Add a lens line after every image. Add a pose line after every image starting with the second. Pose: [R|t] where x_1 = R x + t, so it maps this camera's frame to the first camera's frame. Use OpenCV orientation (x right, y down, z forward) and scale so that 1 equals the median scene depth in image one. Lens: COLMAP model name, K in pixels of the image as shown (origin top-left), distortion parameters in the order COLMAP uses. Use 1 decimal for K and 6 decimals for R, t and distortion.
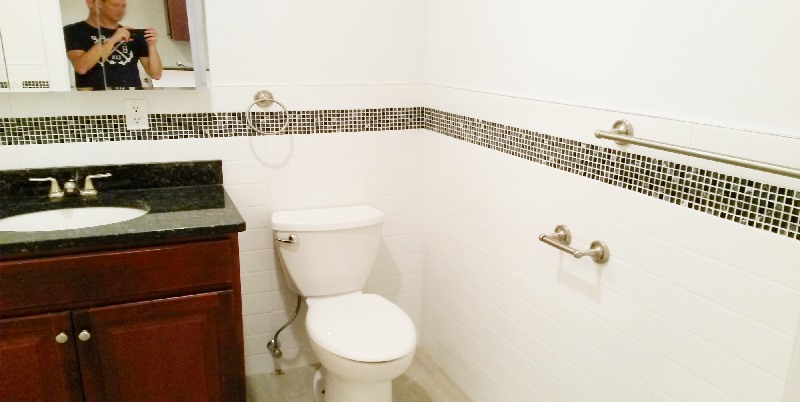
lens RADIAL K [[618.3, 0, 400.4], [0, 618.3, 238.0], [0, 0, 1]] dist [-0.008128, -0.002257]
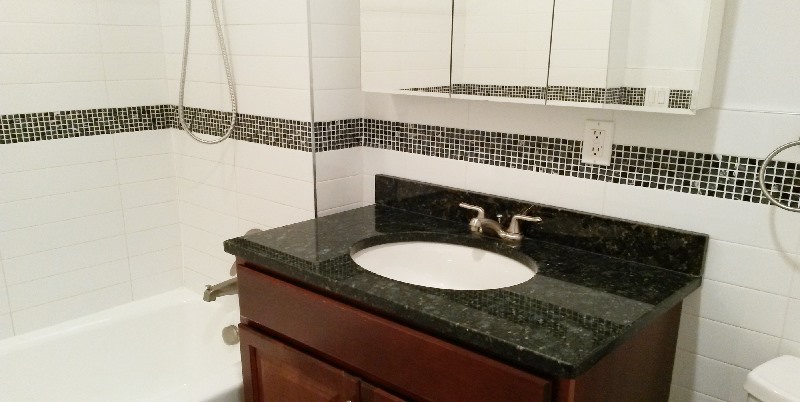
lens RADIAL K [[618.3, 0, 400.4], [0, 618.3, 238.0], [0, 0, 1]] dist [-0.008128, -0.002257]
pose [[0.451122, 0.235639, -0.860792, 0.081991], [-0.271190, 0.955100, 0.119331, -0.120936], [0.850262, 0.179606, 0.494770, 0.494208]]
